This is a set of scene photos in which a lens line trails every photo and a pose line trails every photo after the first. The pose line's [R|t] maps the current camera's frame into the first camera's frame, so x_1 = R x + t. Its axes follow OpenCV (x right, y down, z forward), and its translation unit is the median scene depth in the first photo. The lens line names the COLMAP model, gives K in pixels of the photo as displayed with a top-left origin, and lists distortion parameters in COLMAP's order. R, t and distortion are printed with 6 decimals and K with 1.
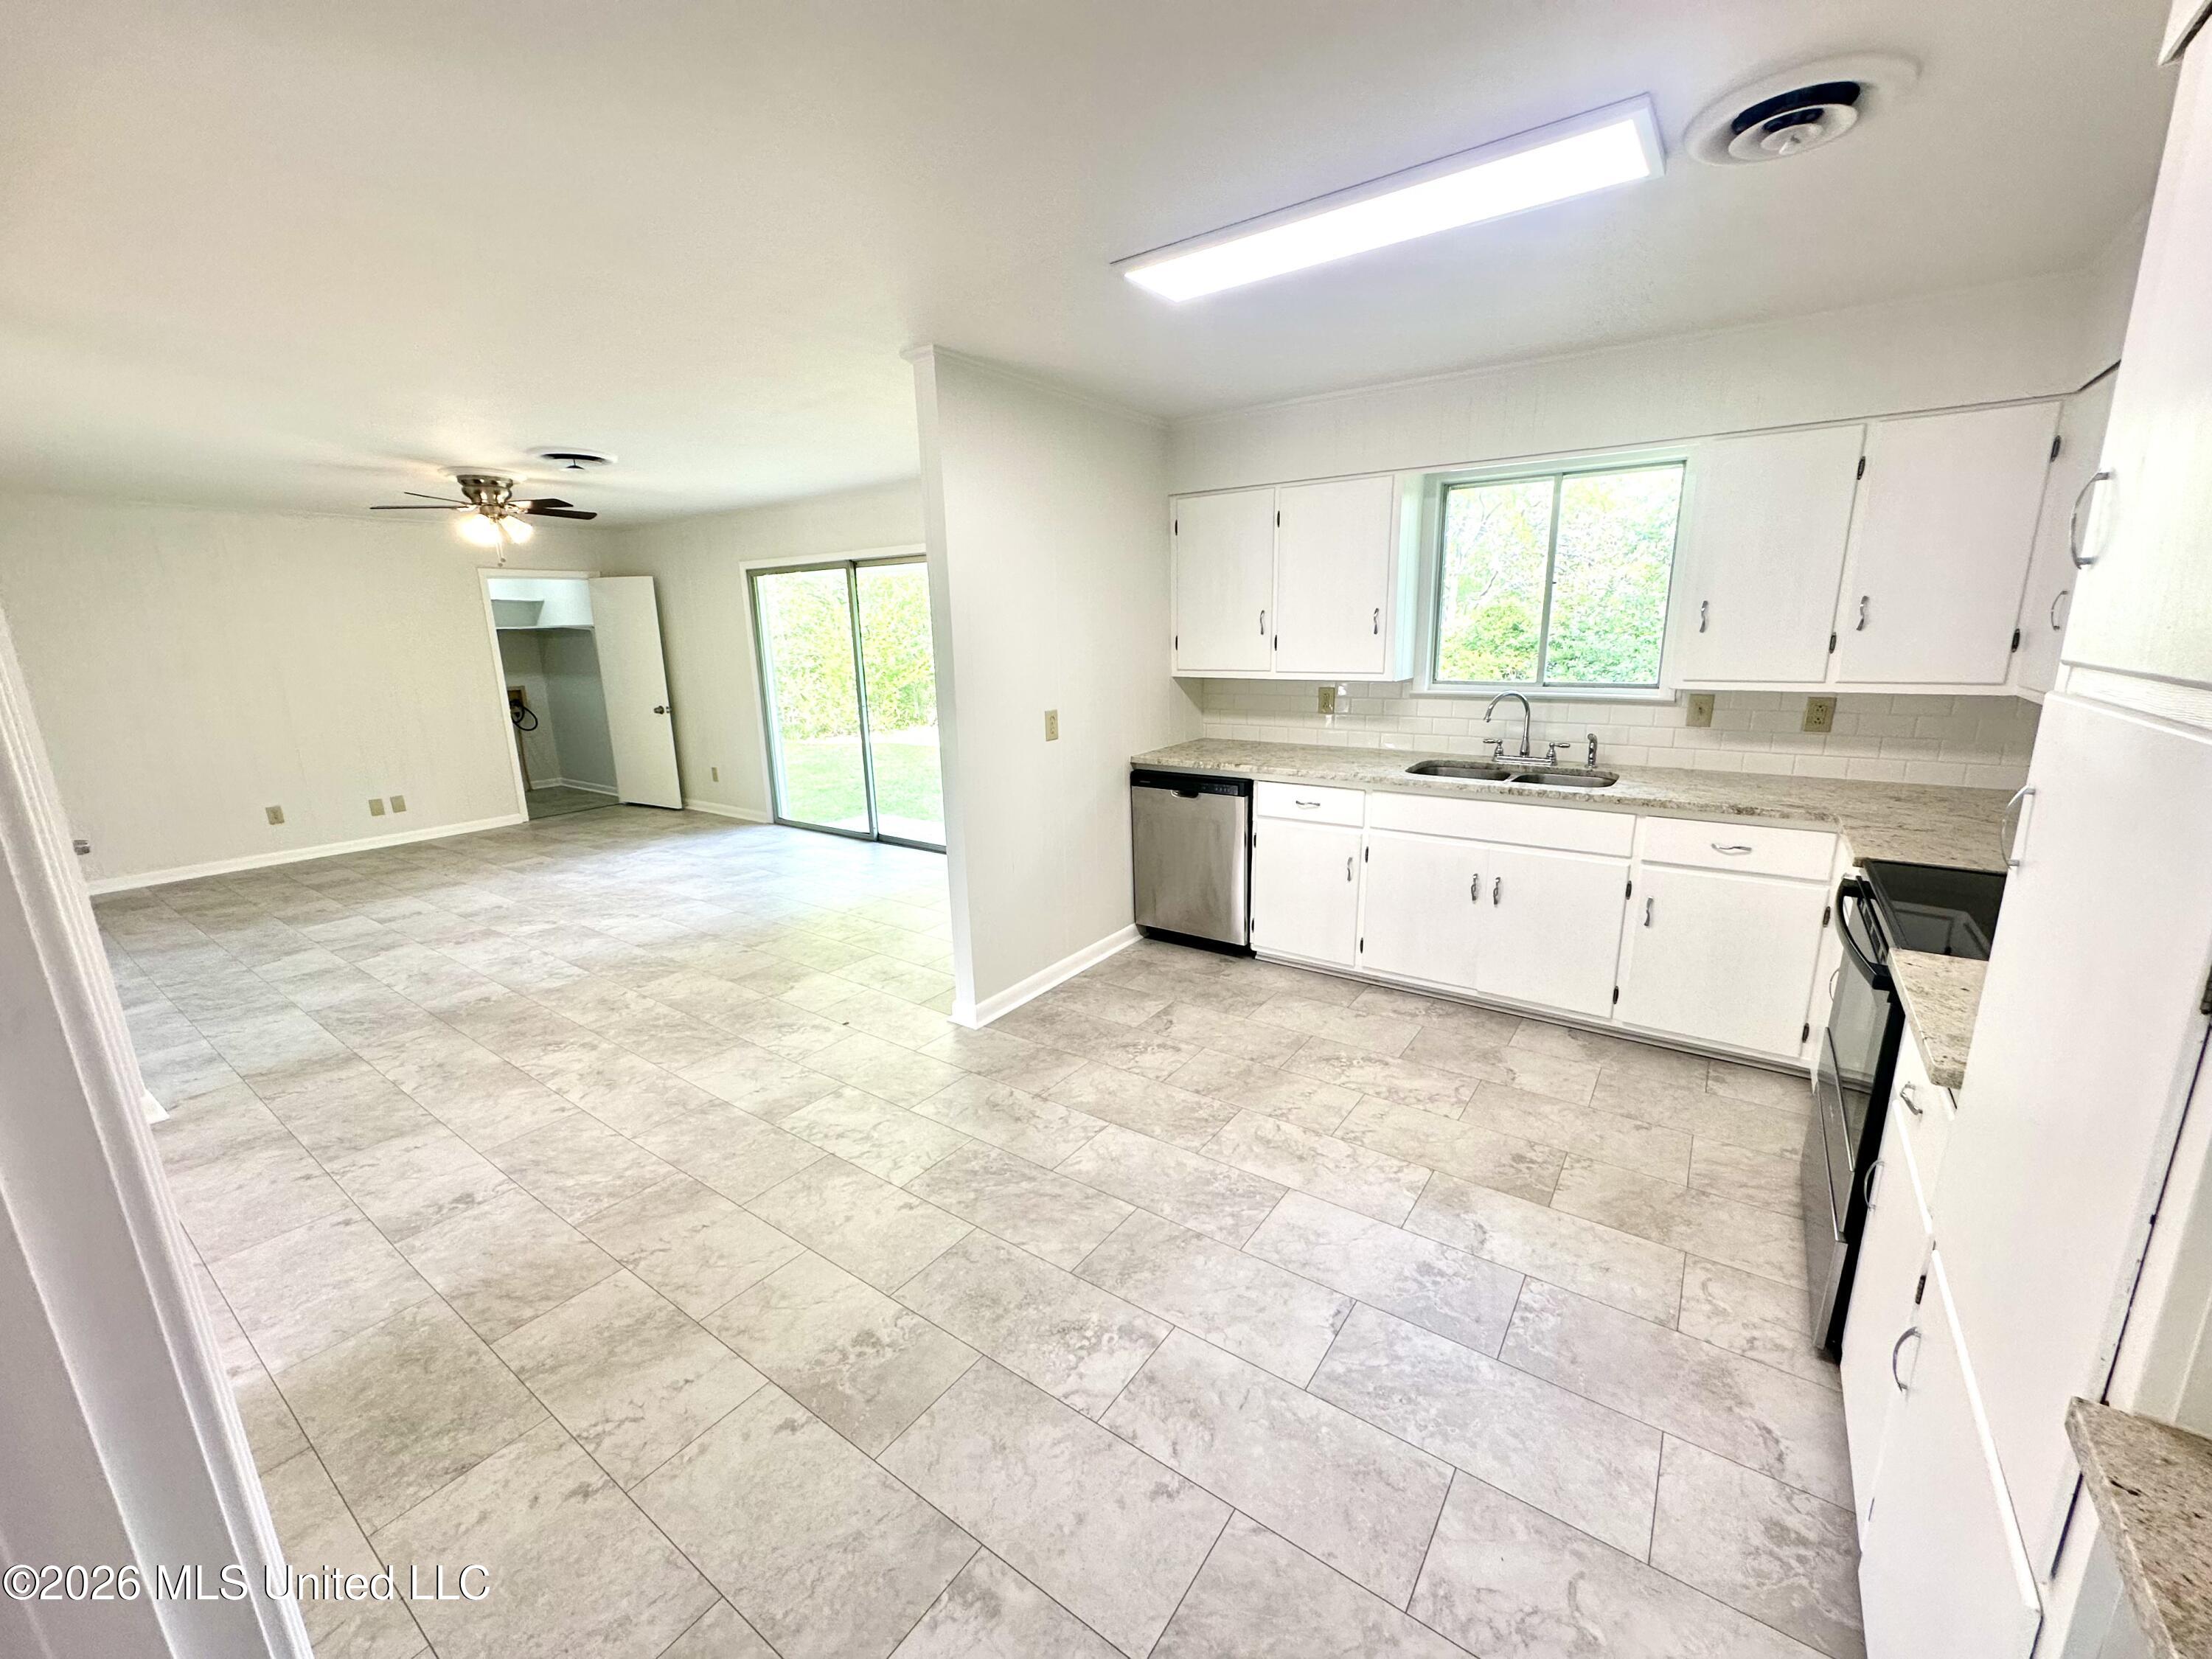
lens RADIAL K [[885.3, 0, 1106.1], [0, 885.3, 835.6], [0, 0, 1]] dist [-0.000664, 0.000833]
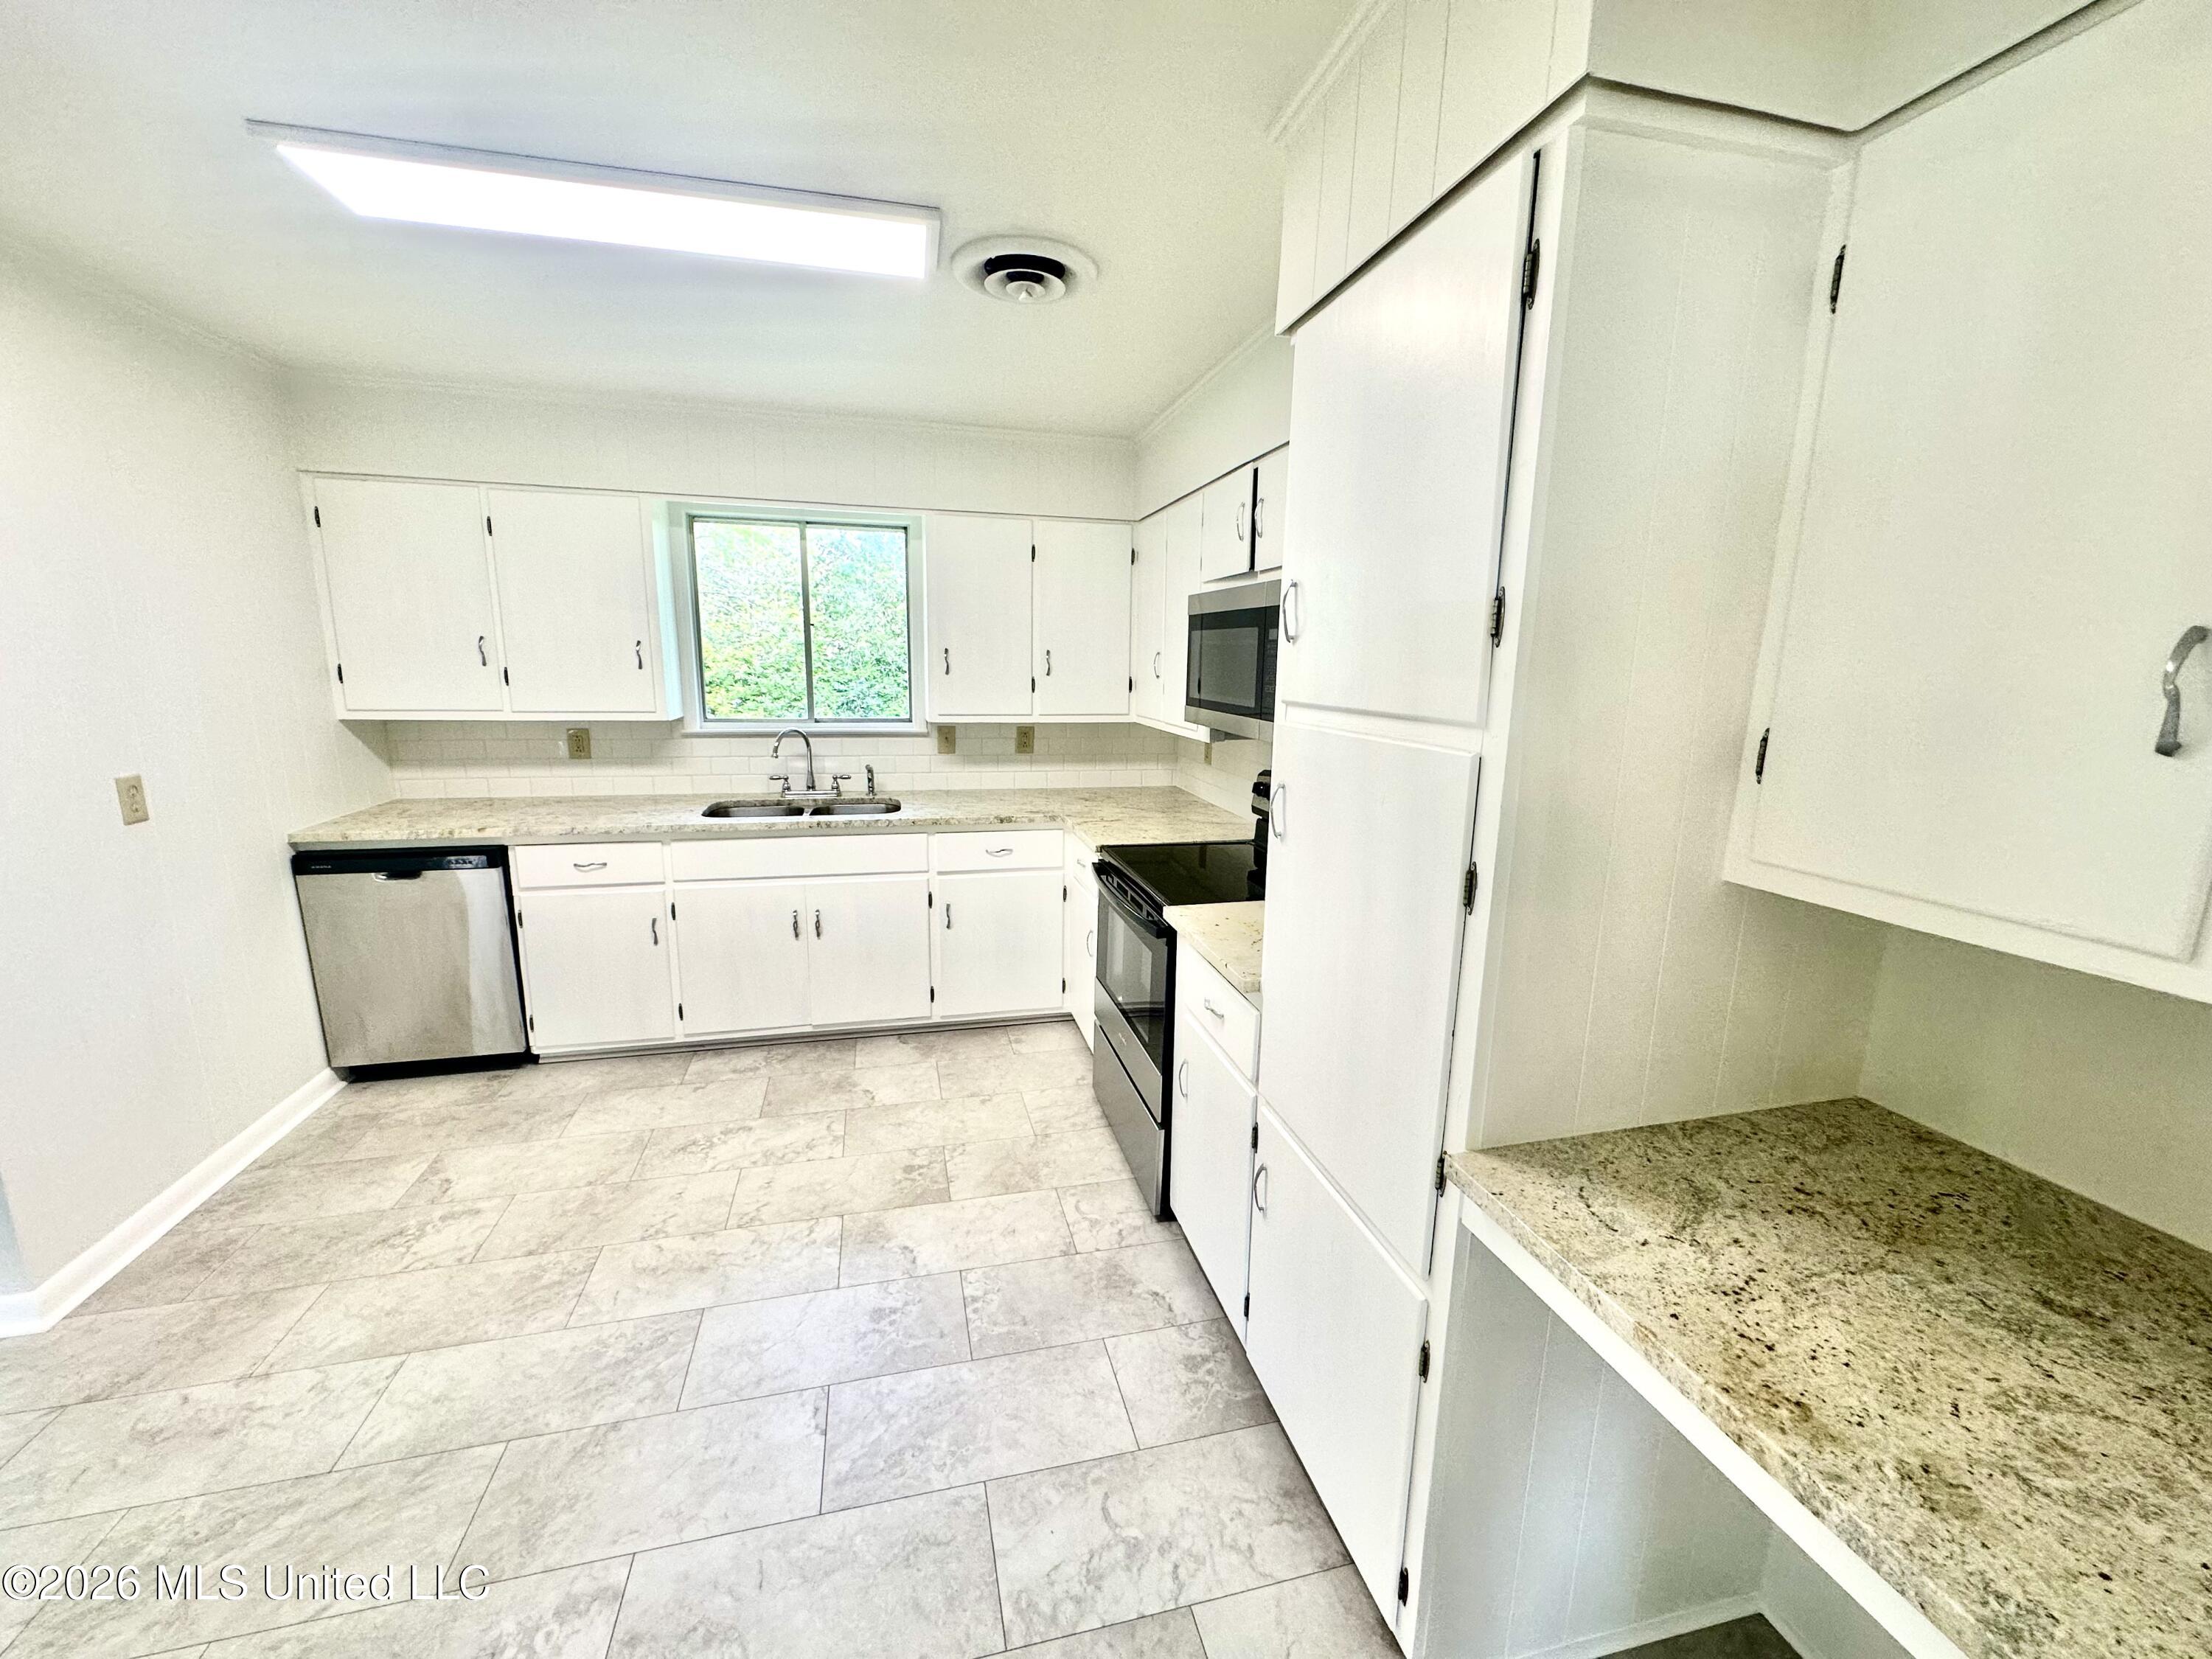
lens RADIAL K [[885.3, 0, 1106.1], [0, 885.3, 835.6], [0, 0, 1]] dist [-0.000664, 0.000833]
pose [[0.649929, -0.116830, 0.750961, -0.110491], [0.146225, 0.988875, 0.027291, -0.018964], [-0.745795, 0.092072, 0.659782, 0.084298]]
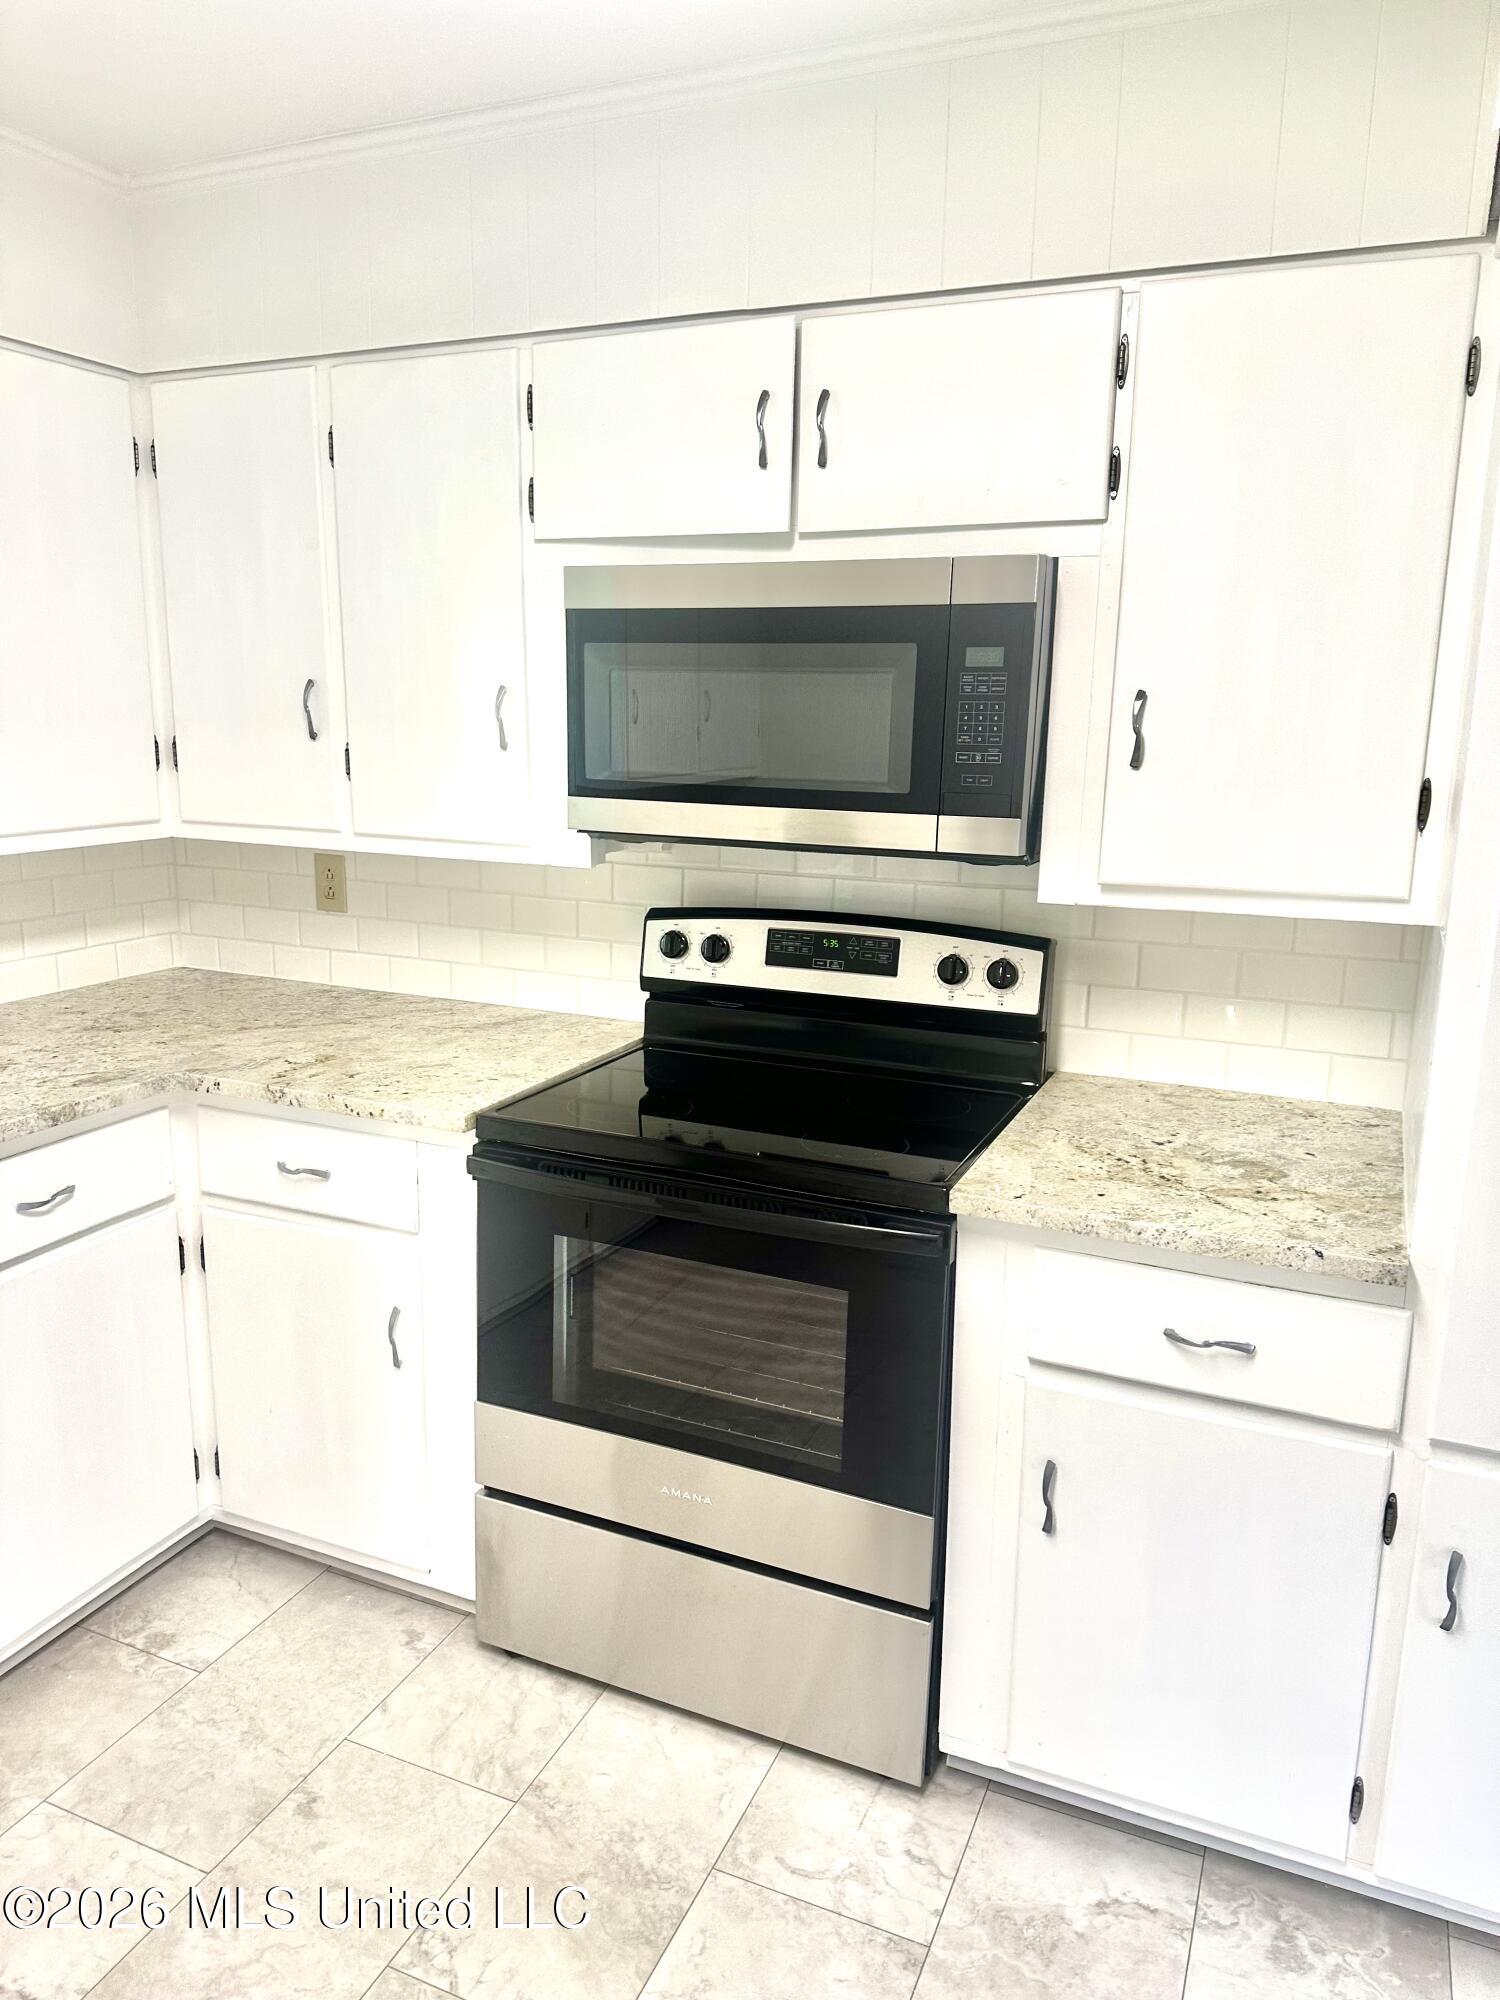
lens RADIAL K [[1386.5, 0, 750.0], [0, 1386.5, 1000.0], [0, 0, 1]] dist [0.135483, -0.241045]
pose [[-0.208569, -0.180781, 0.961154, -0.066373], [0.217164, 0.949673, 0.225746, -0.172576], [-0.953593, 0.255811, -0.158814, 0.736502]]
